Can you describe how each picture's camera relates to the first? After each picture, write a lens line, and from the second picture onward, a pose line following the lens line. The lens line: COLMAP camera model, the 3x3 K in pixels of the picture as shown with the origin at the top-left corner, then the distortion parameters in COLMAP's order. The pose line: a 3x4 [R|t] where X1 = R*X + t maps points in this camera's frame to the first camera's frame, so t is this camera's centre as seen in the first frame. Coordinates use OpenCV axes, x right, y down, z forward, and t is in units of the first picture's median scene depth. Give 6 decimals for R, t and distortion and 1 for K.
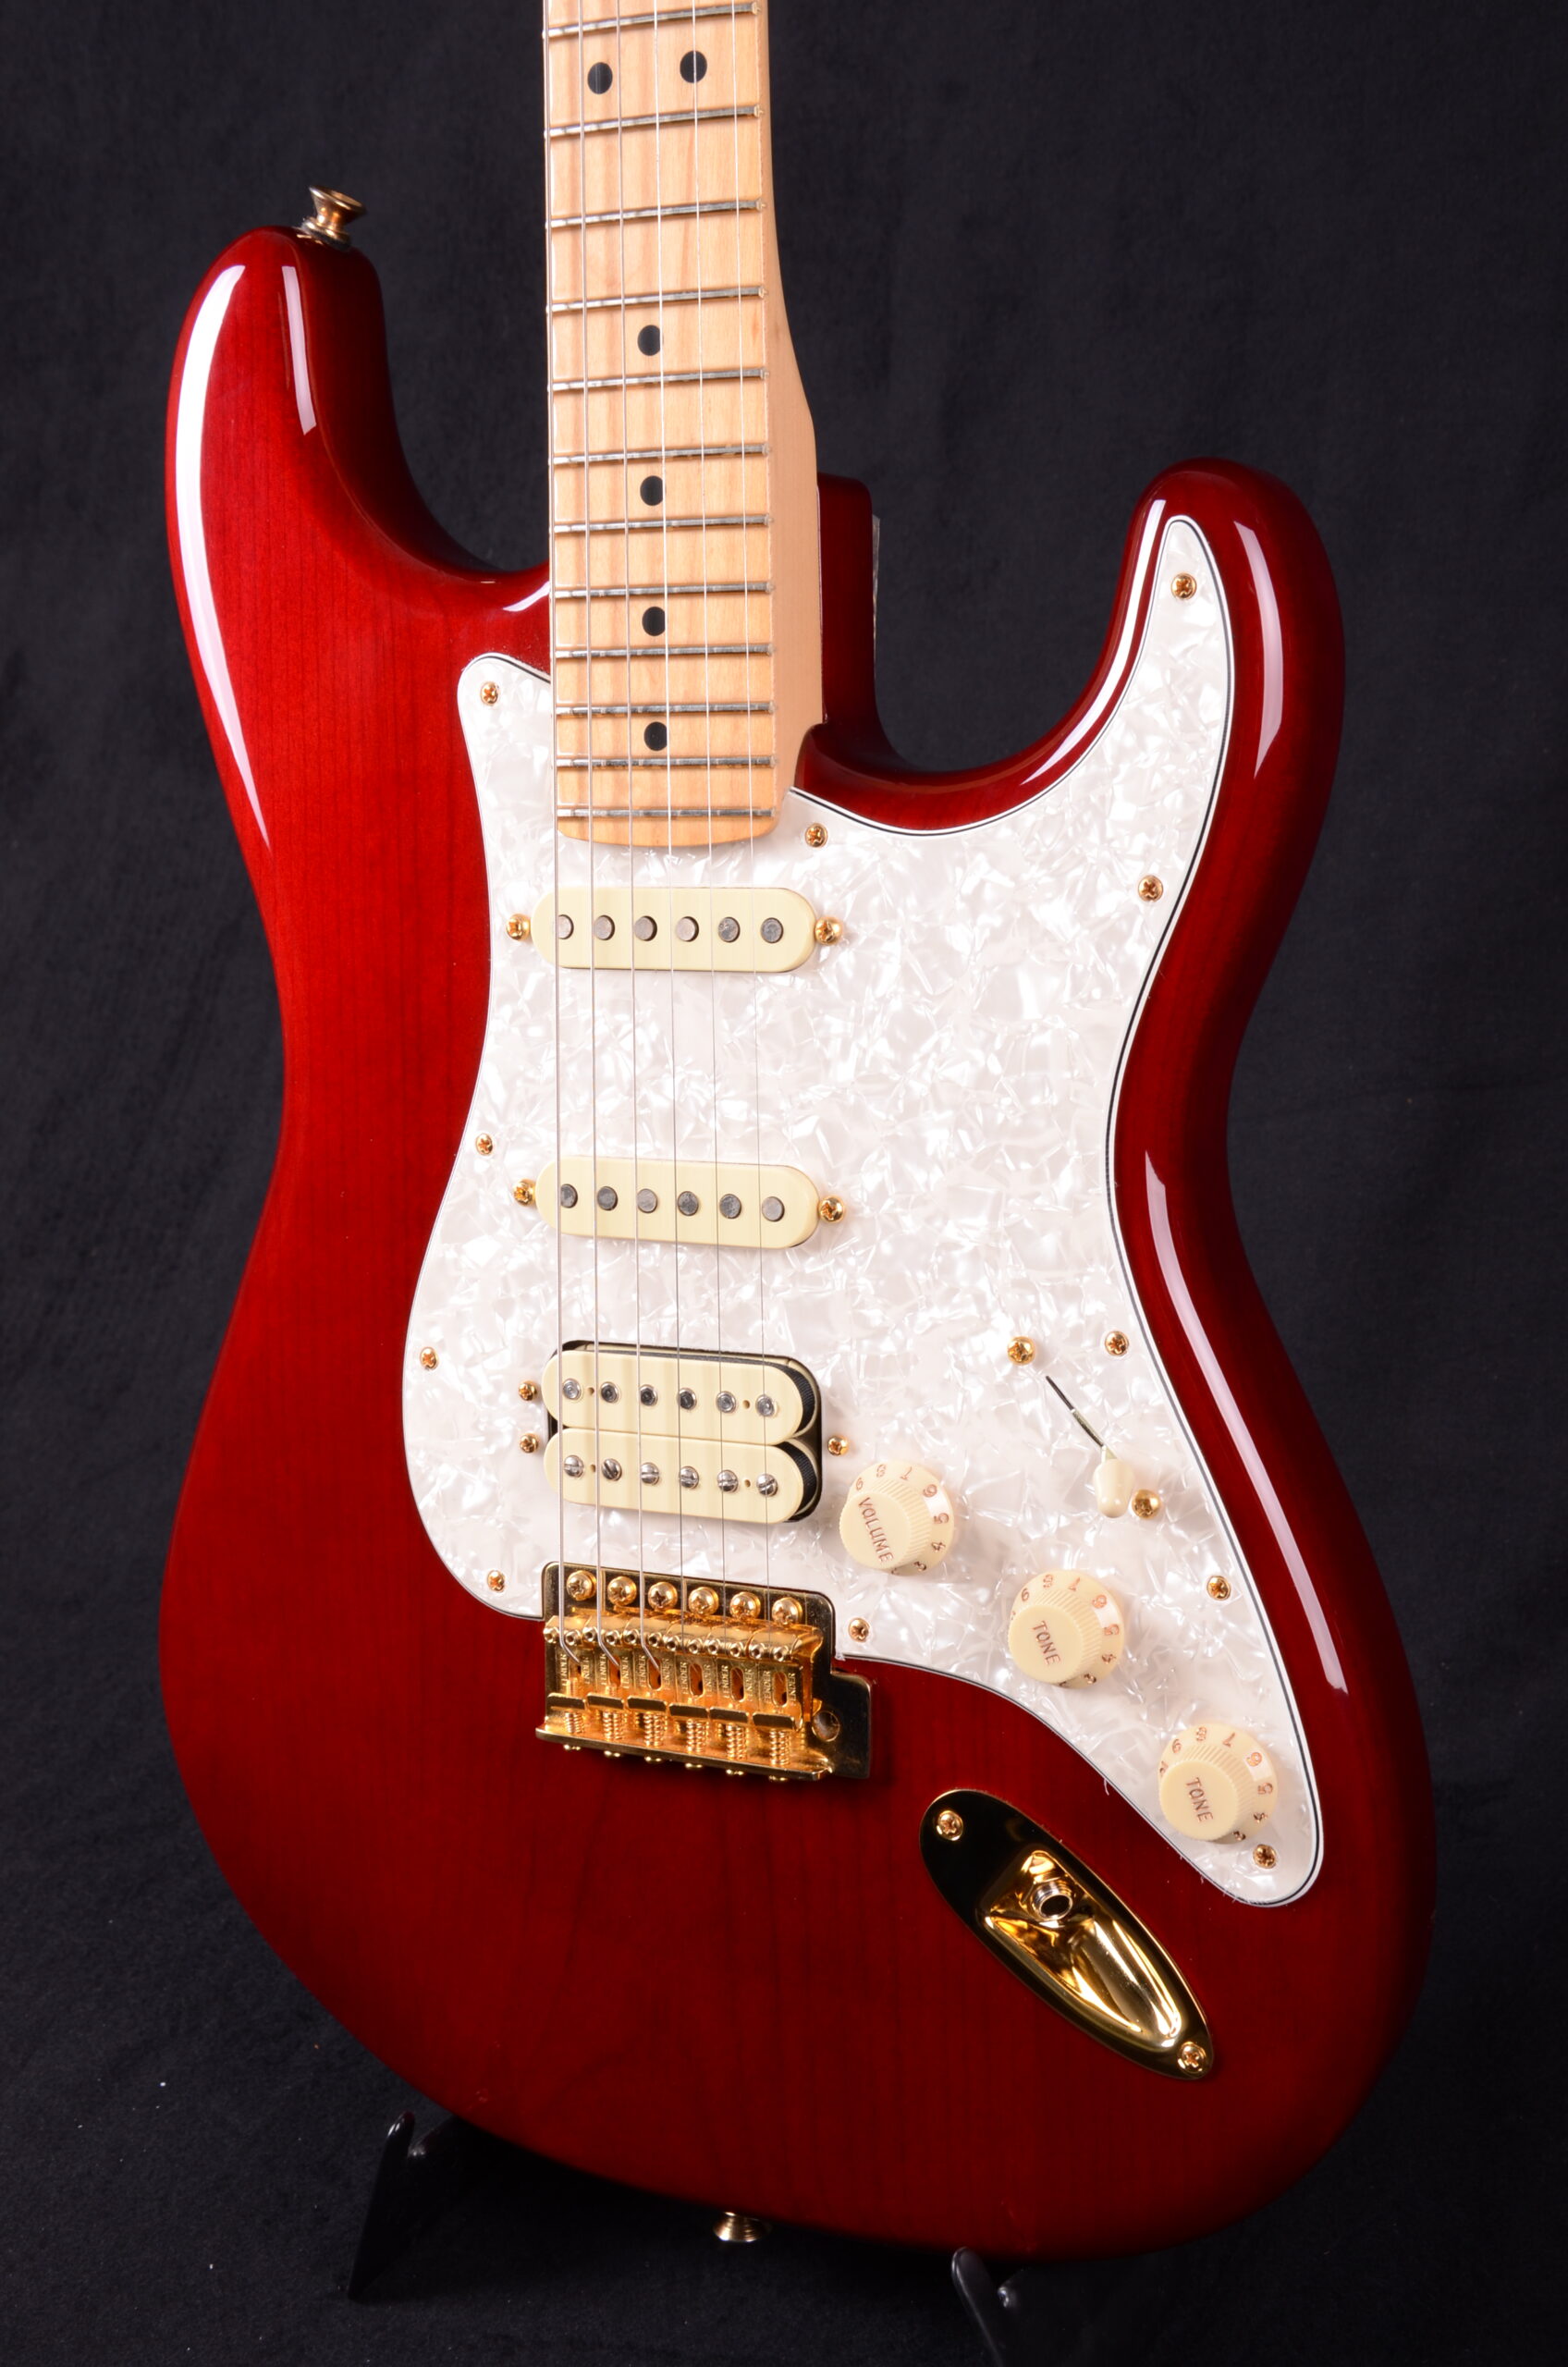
lens RADIAL K [[3195.1, 0, 773.9], [0, 3195.1, 1217.9], [0, 0, 1]] dist [0.097595, 0.000000]
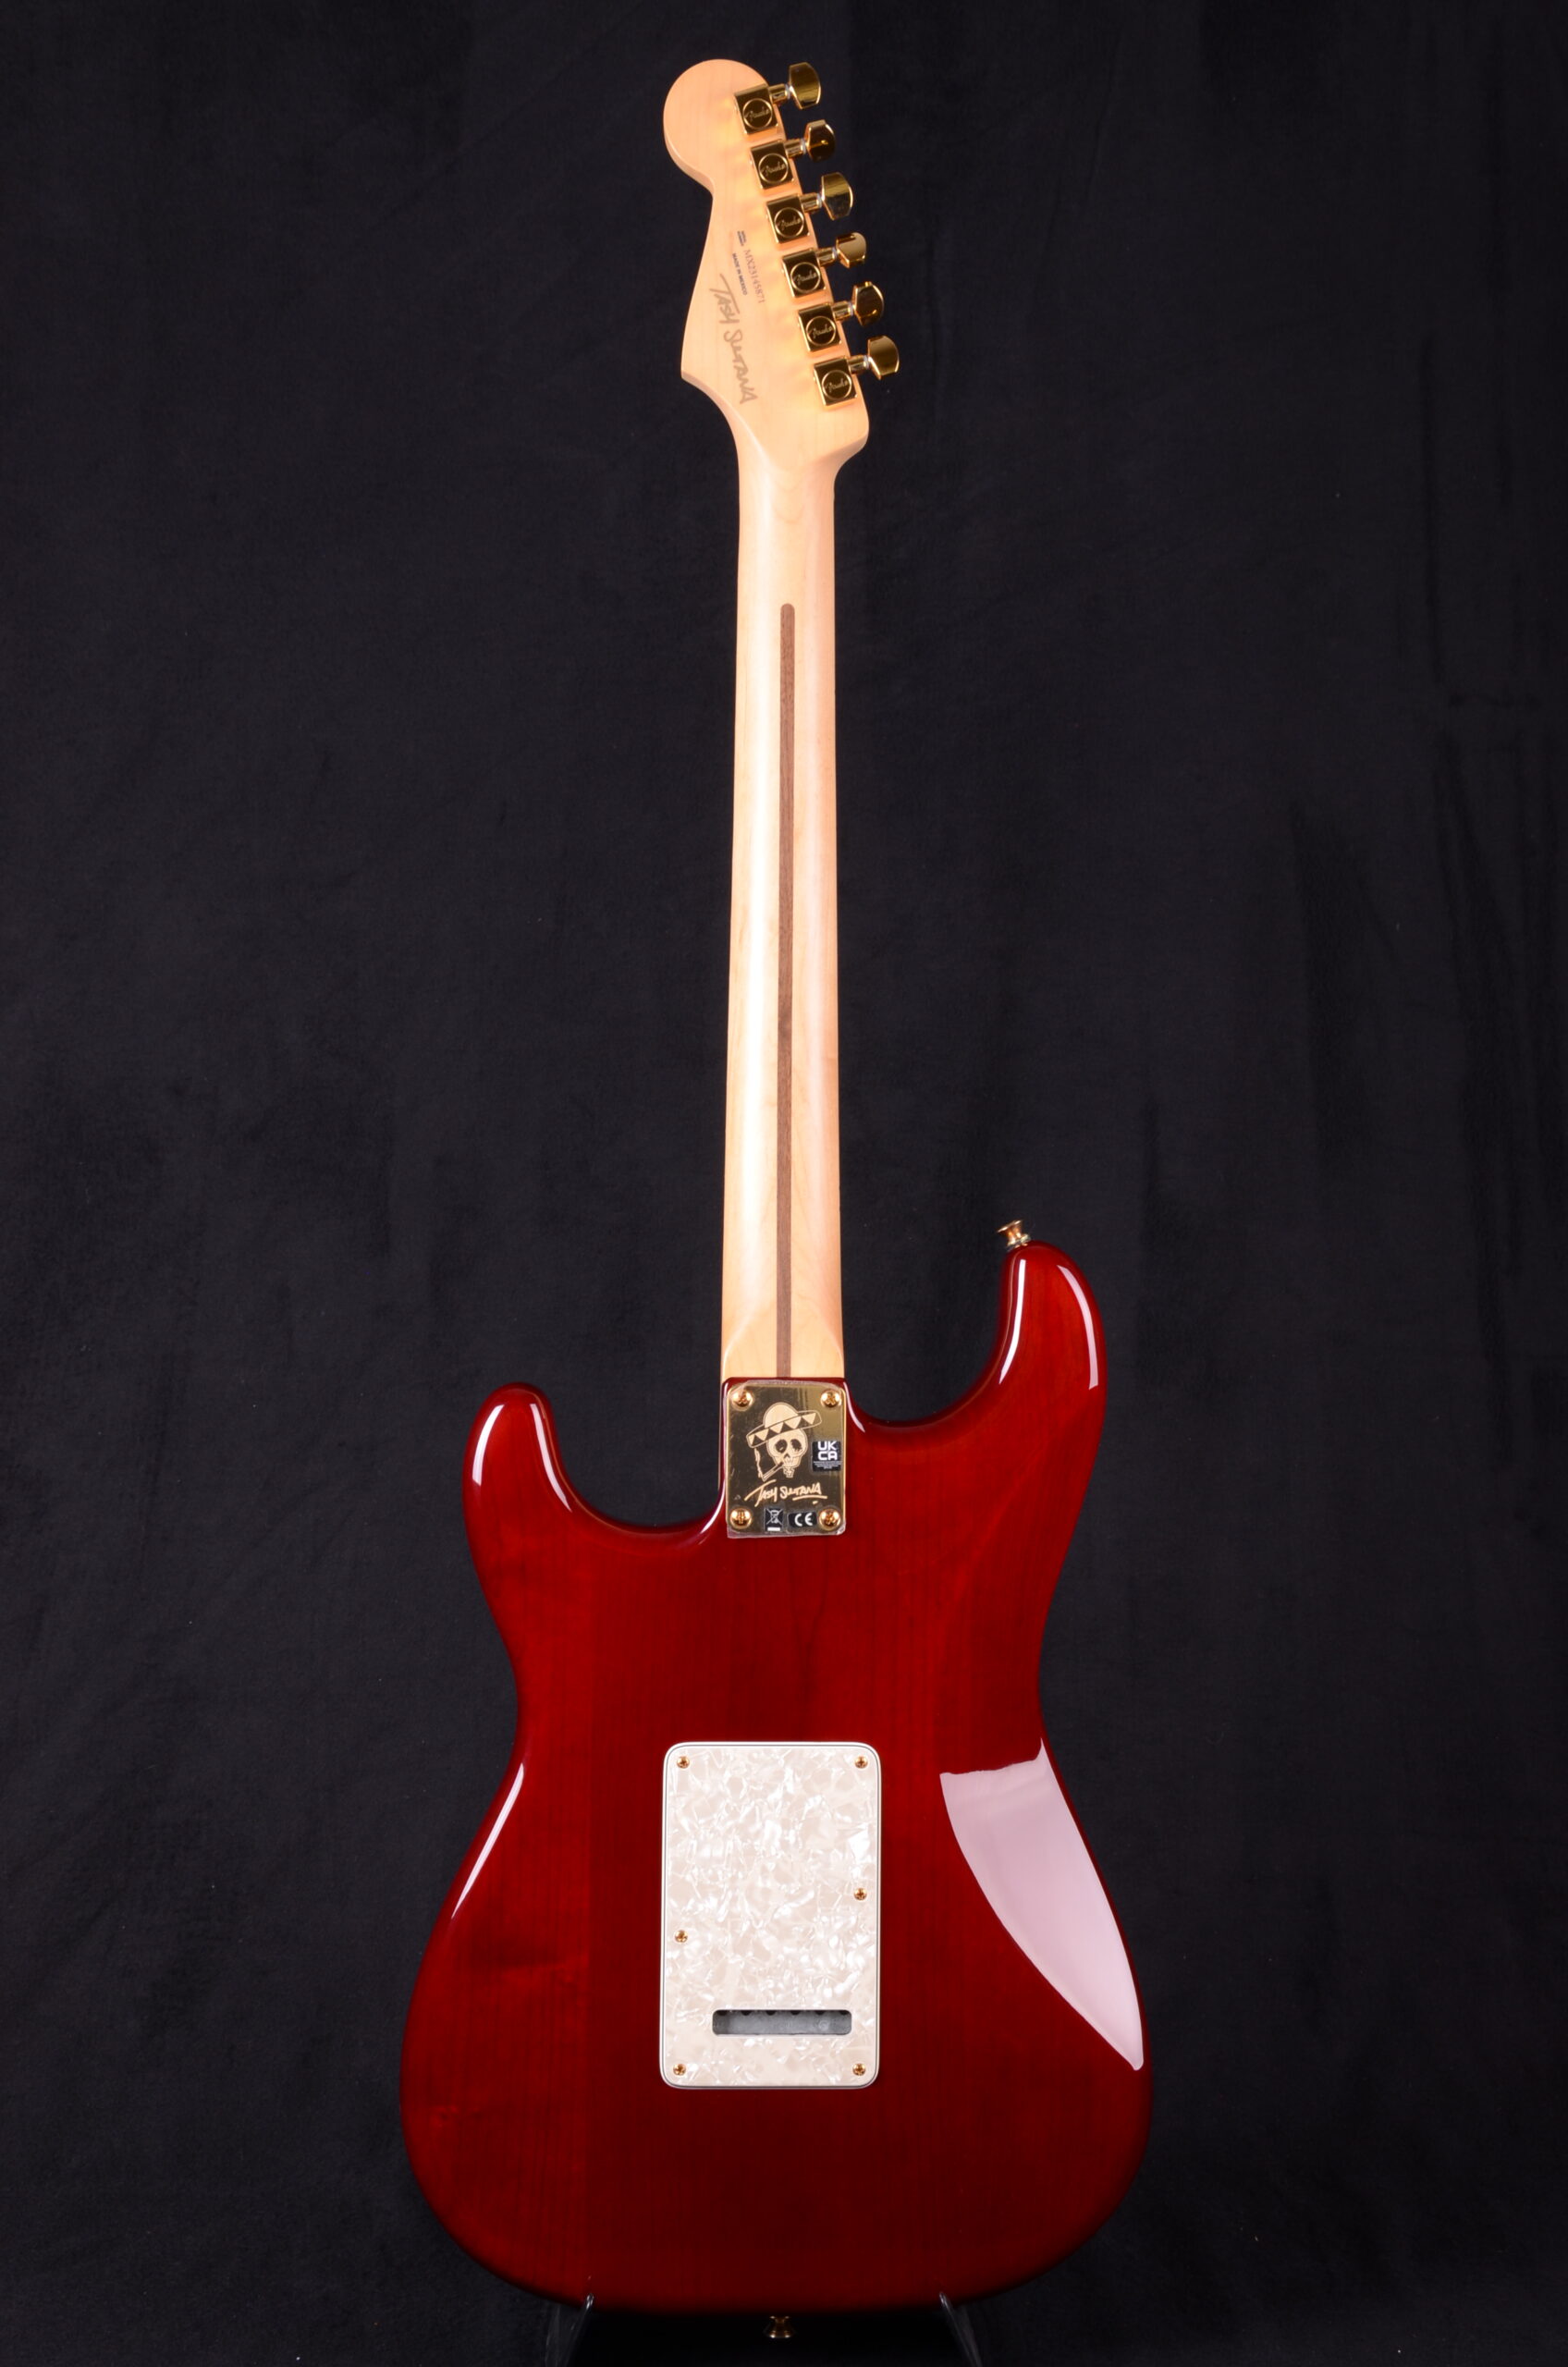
lens RADIAL K [[3110.4, 0, 796.9], [0, 3110.4, 1218.7], [0, 0, 1]] dist [0.082138, 0.000000]
pose [[0.851200, 0.049151, 0.522534, -1.029790], [0.061157, 0.979534, -0.191762, 0.045469], [-0.521265, 0.195184, 0.830774, -0.643182]]
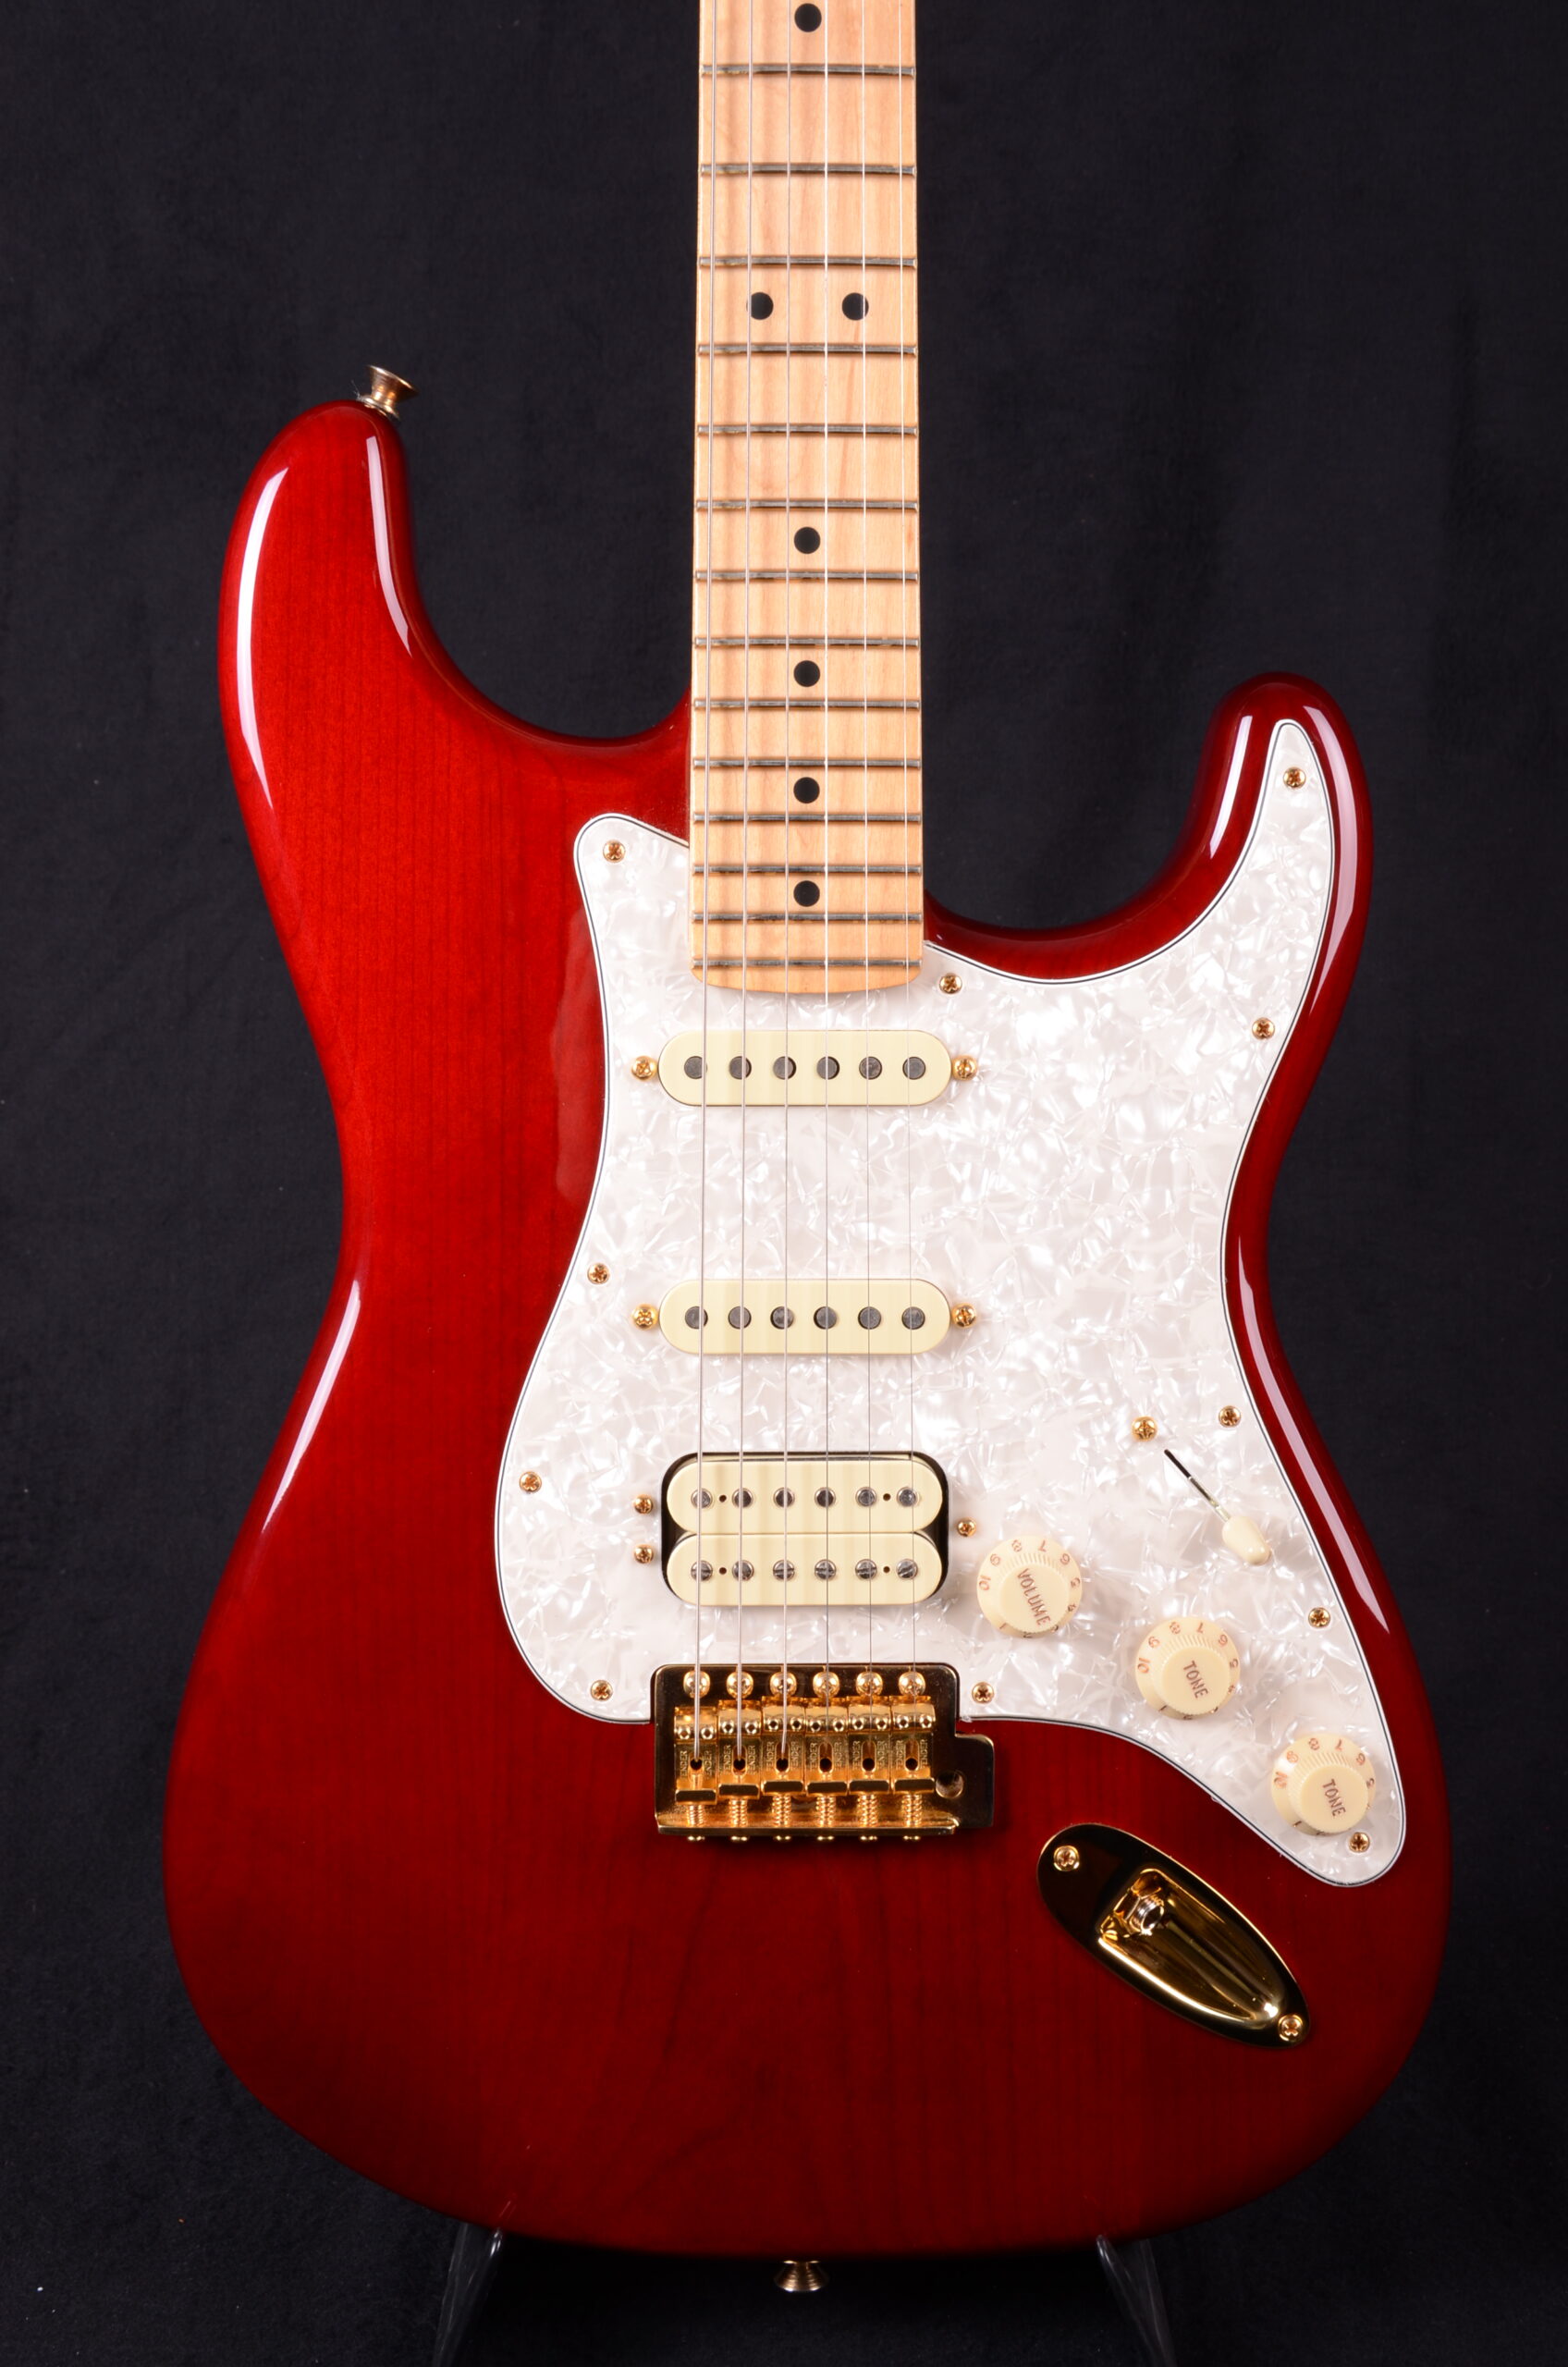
lens RADIAL K [[3195.1, 0, 808.5], [0, 3195.1, 1214.4], [0, 0, 1]] dist [0.097595, 0.000000]
pose [[0.879637, -0.028849, 0.474771, -0.554471], [0.053338, 0.997846, -0.038190, 0.001802], [-0.472646, 0.058917, 0.879281, 0.038290]]
